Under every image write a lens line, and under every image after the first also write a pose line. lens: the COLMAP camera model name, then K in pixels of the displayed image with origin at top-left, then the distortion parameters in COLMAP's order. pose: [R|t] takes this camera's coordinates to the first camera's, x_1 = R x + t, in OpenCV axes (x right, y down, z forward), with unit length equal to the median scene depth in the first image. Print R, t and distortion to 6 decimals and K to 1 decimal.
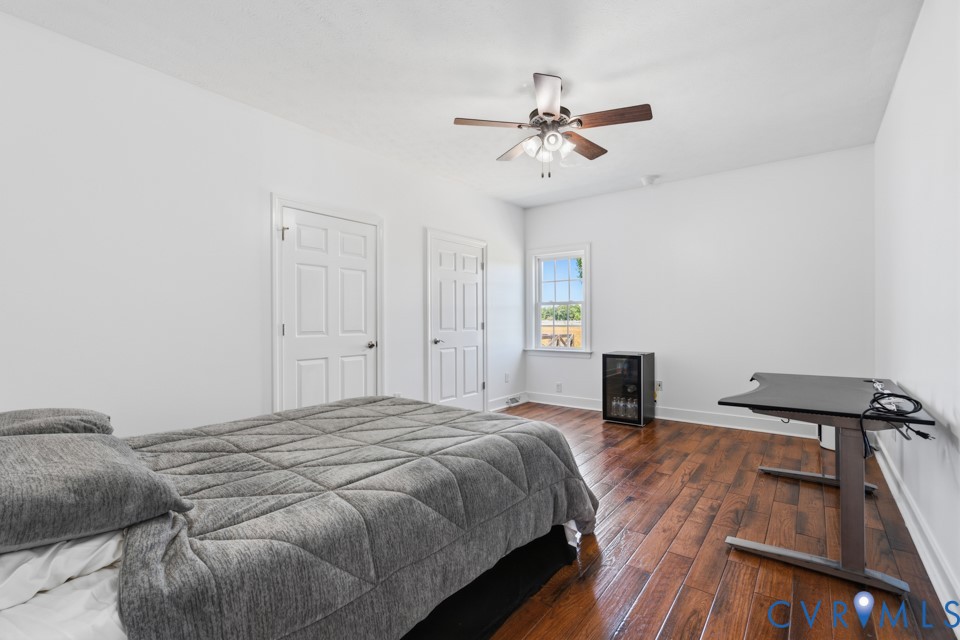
lens RADIAL K [[436.0, 0, 474.3], [0, 436.0, 321.3], [0, 0, 1]] dist [0.004092, 0.000304]
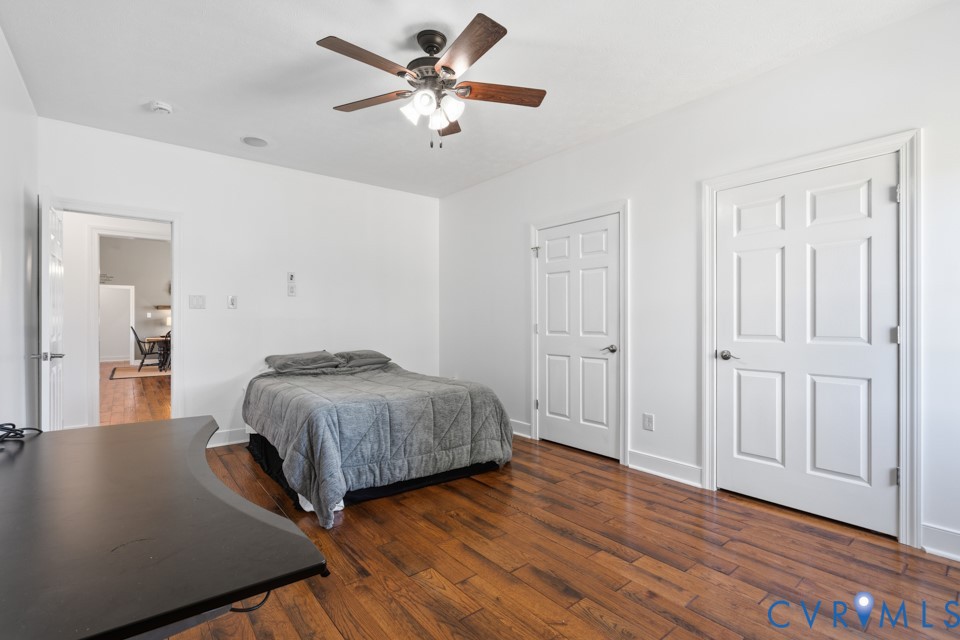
lens RADIAL K [[436.0, 0, 472.3], [0, 436.0, 319.9], [0, 0, 1]] dist [0.004092, 0.000304]
pose [[-0.238647, 0.009007, -0.971065, 0.611052], [0.007795, 0.999943, 0.007359, -0.012359], [0.971075, -0.005813, -0.238703, 0.815744]]
